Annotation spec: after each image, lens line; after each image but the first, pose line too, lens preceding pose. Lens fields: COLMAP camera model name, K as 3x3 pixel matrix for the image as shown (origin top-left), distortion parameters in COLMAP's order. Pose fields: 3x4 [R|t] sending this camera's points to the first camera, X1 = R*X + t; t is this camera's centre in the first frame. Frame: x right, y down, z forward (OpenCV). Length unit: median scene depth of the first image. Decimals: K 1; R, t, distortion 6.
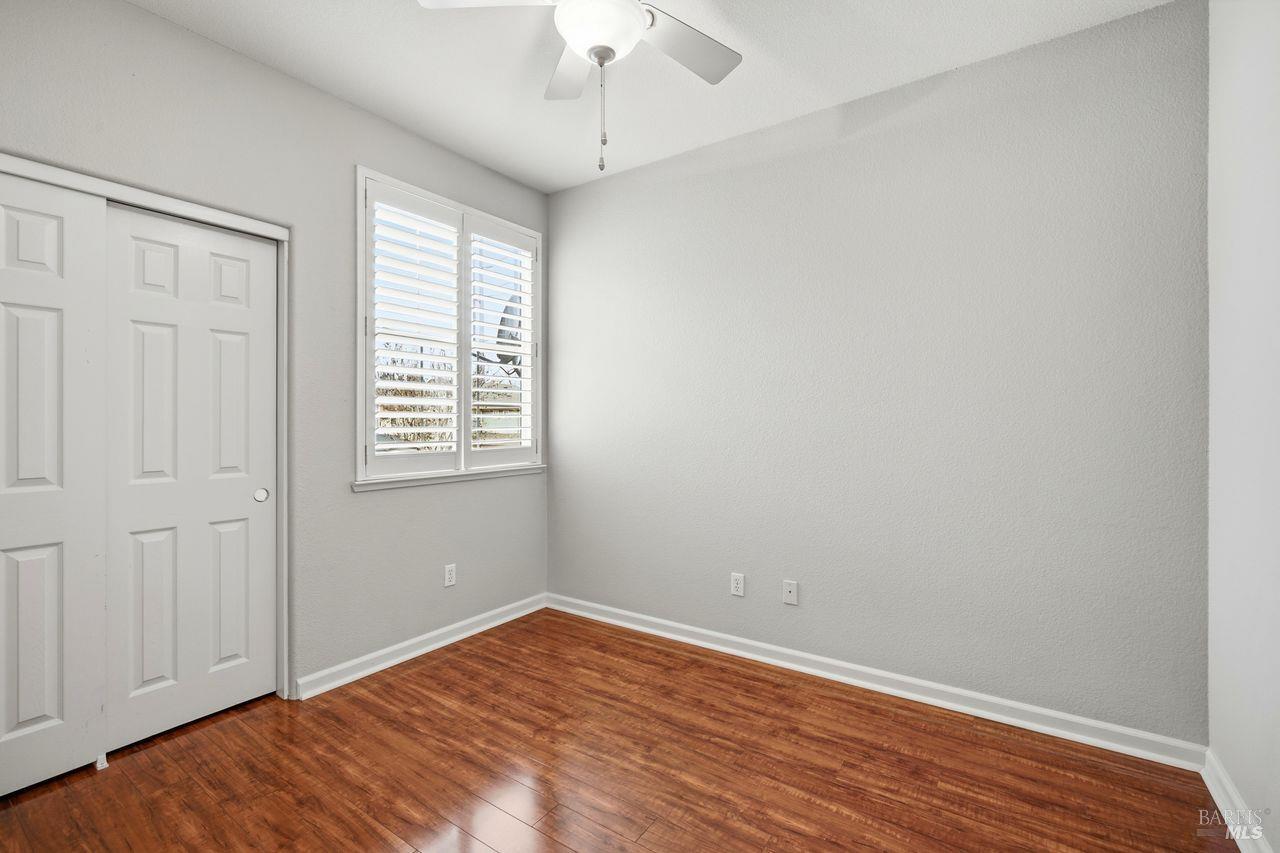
lens RADIAL K [[553.6, 0, 648.6], [0, 553.6, 415.2], [0, 0, 1]] dist [-0.010375, 0.000941]
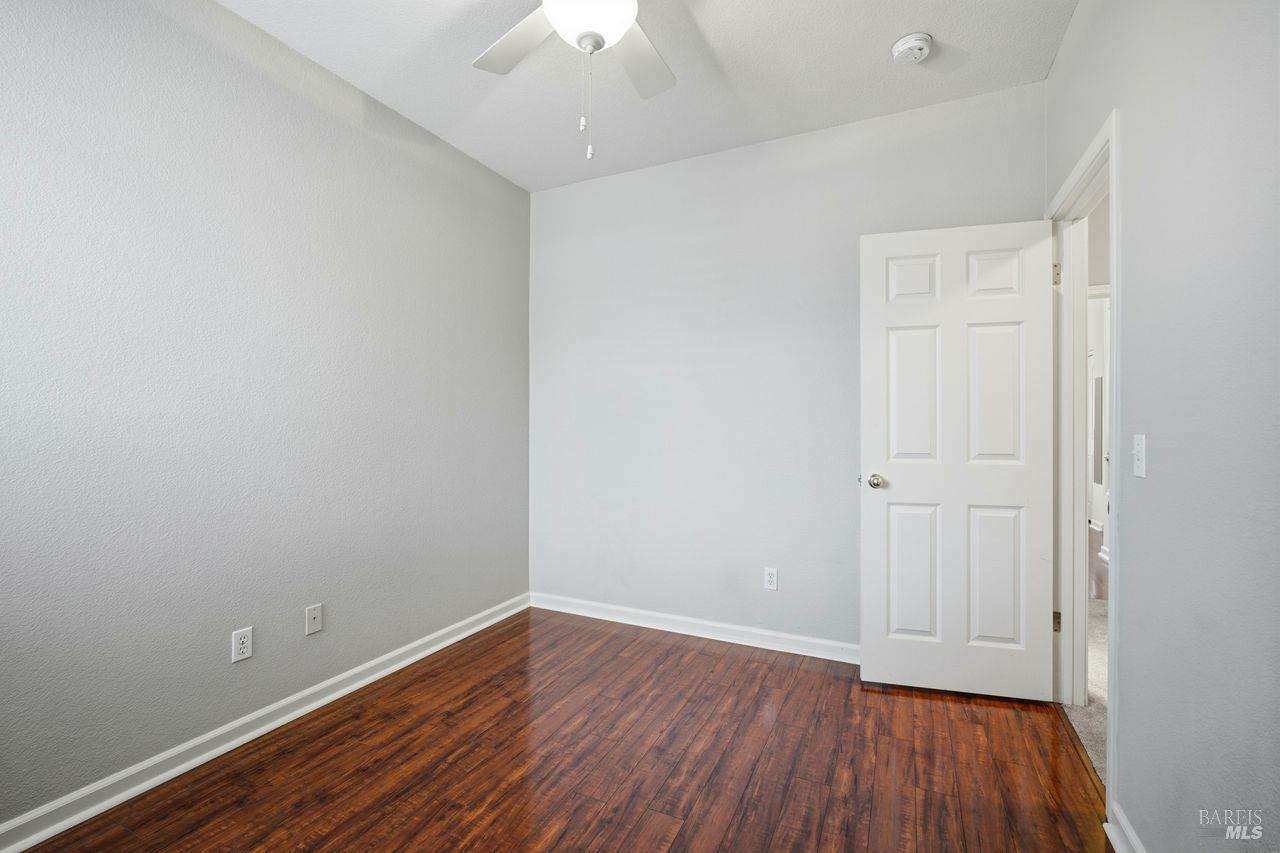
lens RADIAL K [[553.6, 0, 633.8], [0, 553.6, 428.4], [0, 0, 1]] dist [-0.010375, 0.000941]
pose [[-0.130138, -0.013385, 0.991406, -0.823382], [-0.021715, 0.999708, 0.010646, 0.014266], [-0.991258, -0.020143, -0.130391, 0.818464]]
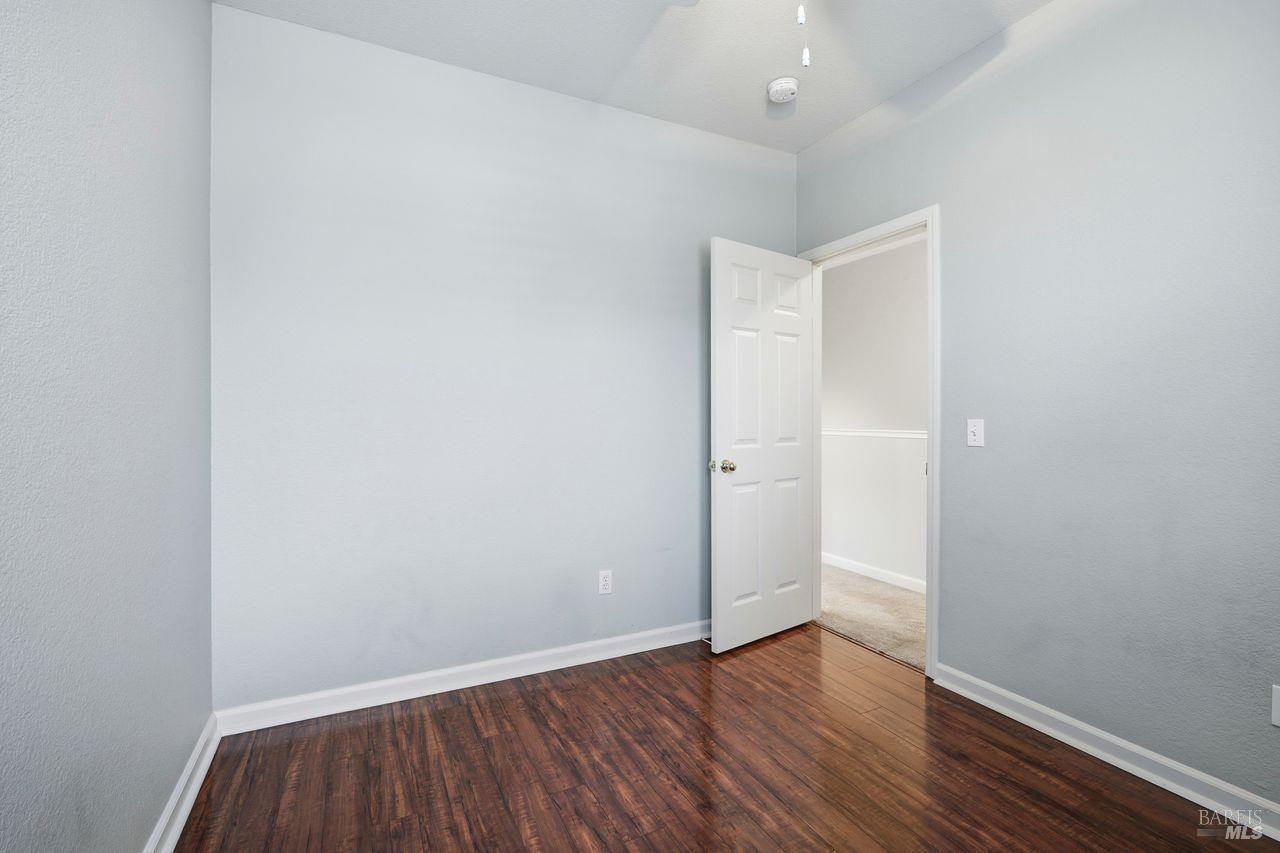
lens RADIAL K [[553.6, 0, 639.4], [0, 553.6, 425.0], [0, 0, 1]] dist [-0.010375, 0.000941]
pose [[-0.861923, 0.001243, 0.507038, -0.202451], [-0.008920, 0.999805, -0.017614, 0.058391], [-0.506961, -0.019705, -0.861744, 1.362614]]
